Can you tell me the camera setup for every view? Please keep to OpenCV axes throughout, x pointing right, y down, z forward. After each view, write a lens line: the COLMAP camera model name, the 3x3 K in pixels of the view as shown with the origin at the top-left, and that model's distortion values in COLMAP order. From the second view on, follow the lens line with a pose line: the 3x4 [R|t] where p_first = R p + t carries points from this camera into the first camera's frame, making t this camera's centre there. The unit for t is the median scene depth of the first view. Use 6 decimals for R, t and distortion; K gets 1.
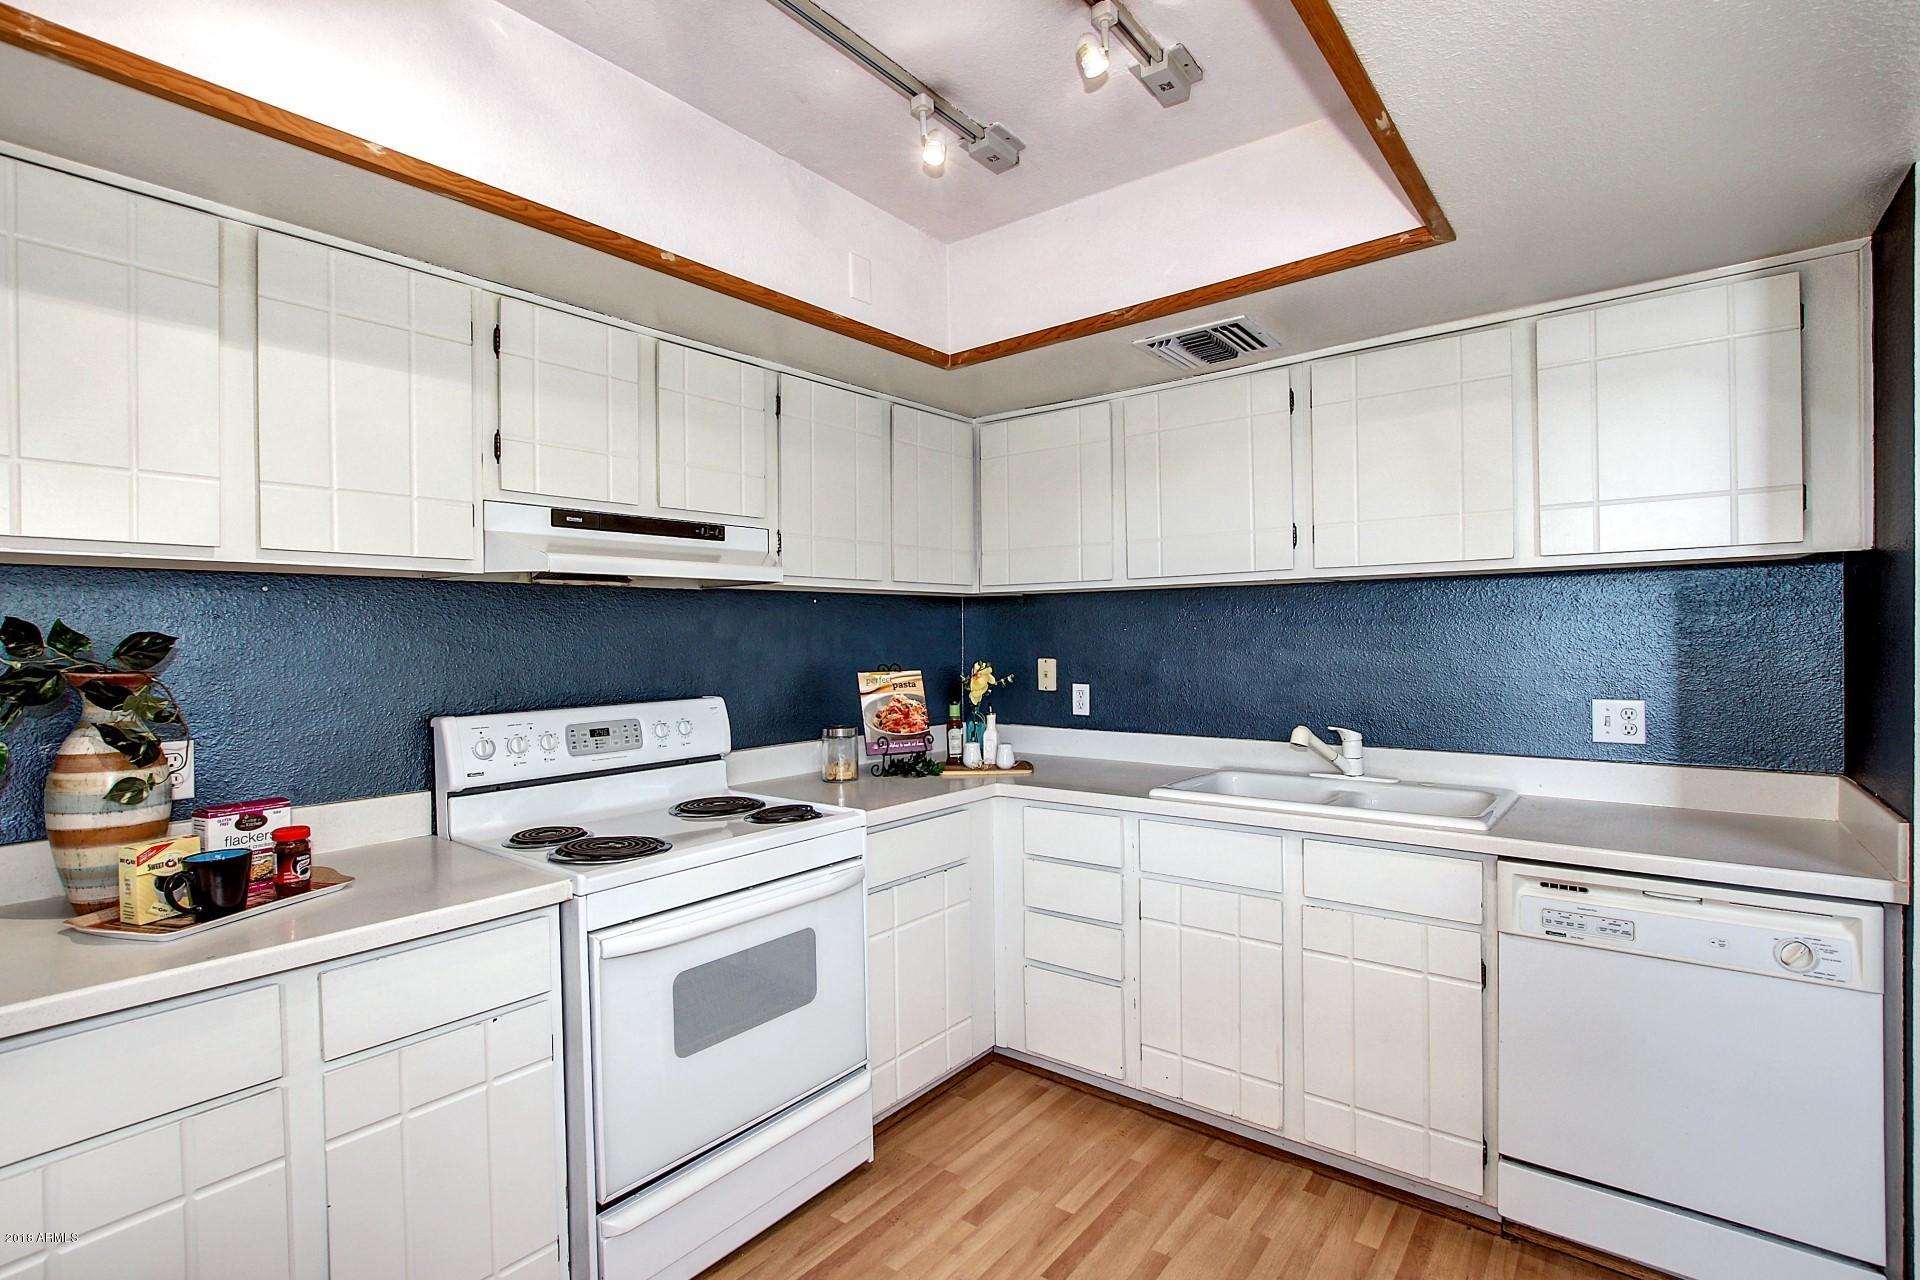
lens RADIAL K [[898.9, 0, 964.5], [0, 898.9, 642.5], [0, 0, 1]] dist [-0.019188, 0.000552]
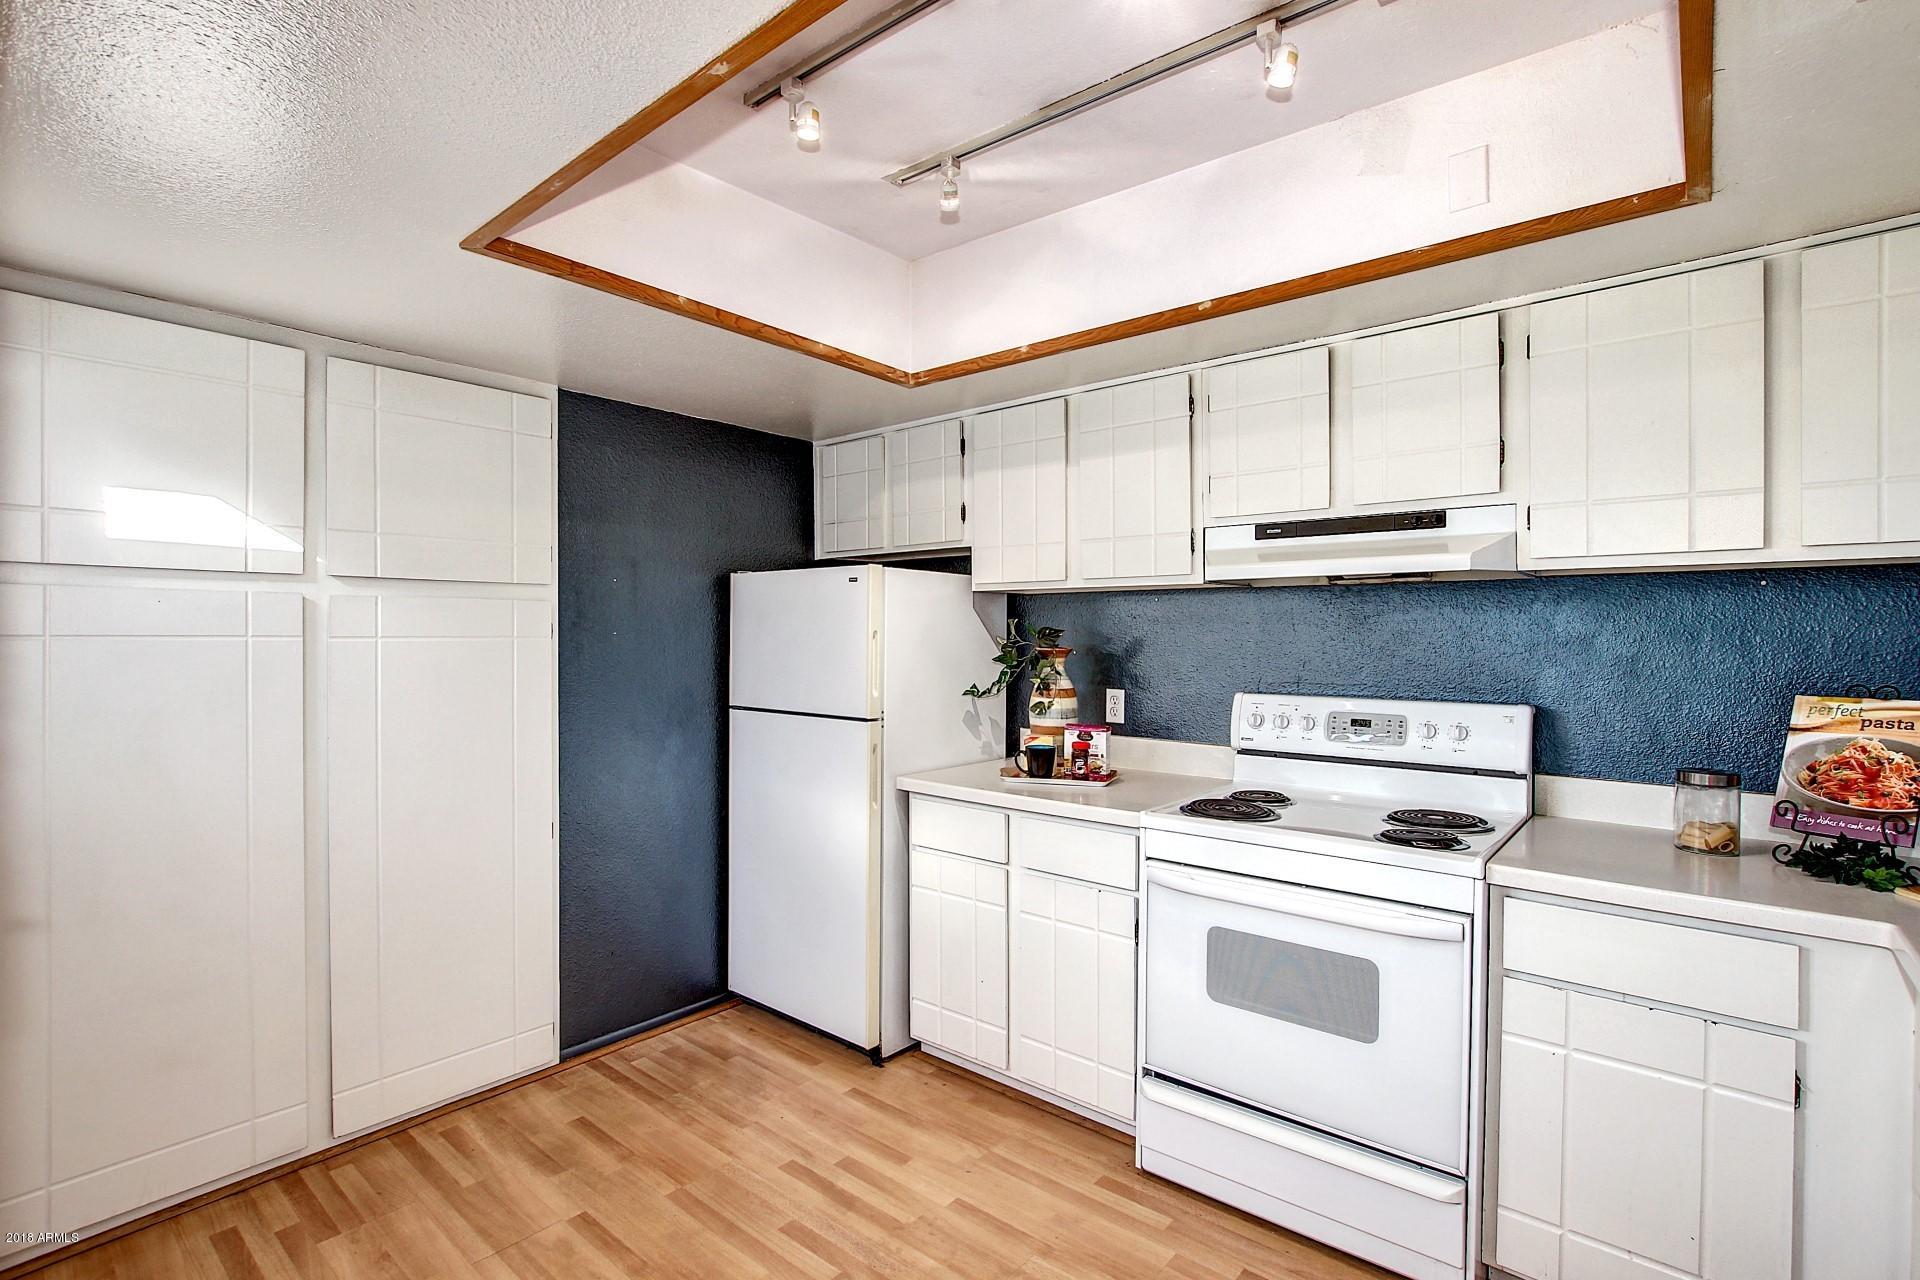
lens RADIAL K [[887.7, 0, 967.9], [0, 887.7, 640.4], [0, 0, 1]] dist [-0.030811, -0.000105]
pose [[-0.035566, 0.017923, -0.999207, 1.311739], [-0.014717, 0.999721, 0.018456, -0.018808], [0.999259, 0.015362, -0.035292, 1.162240]]
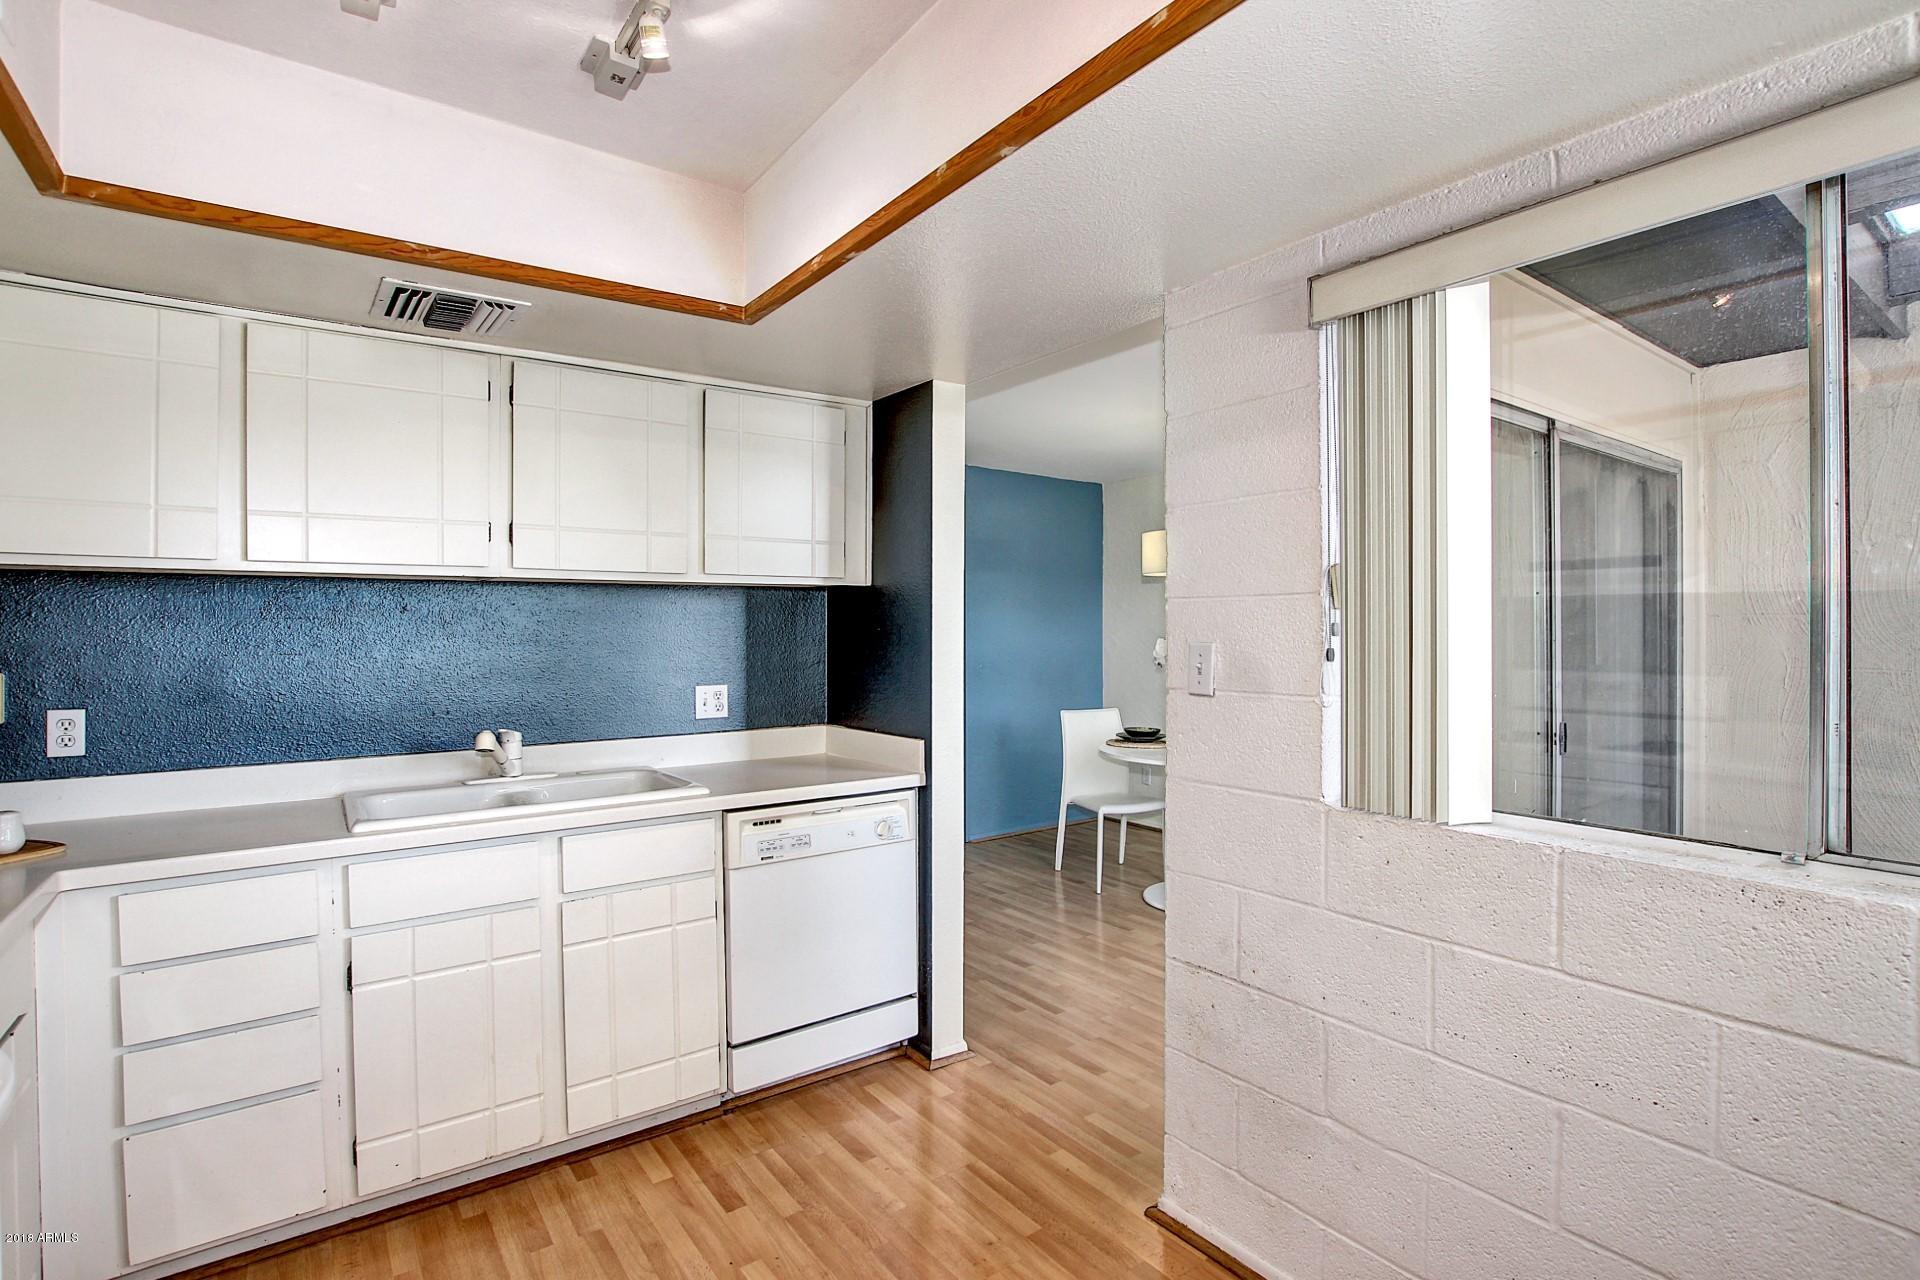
lens RADIAL K [[919.7, 0, 959.0], [0, 919.7, 631.8], [0, 0, 1]] dist [-0.020908, 0.000551]
pose [[0.269730, 0.009161, 0.962892, -0.419595], [0.009338, 0.999883, -0.012129, 0.004055], [-0.962891, 0.012263, 0.269613, 0.243122]]
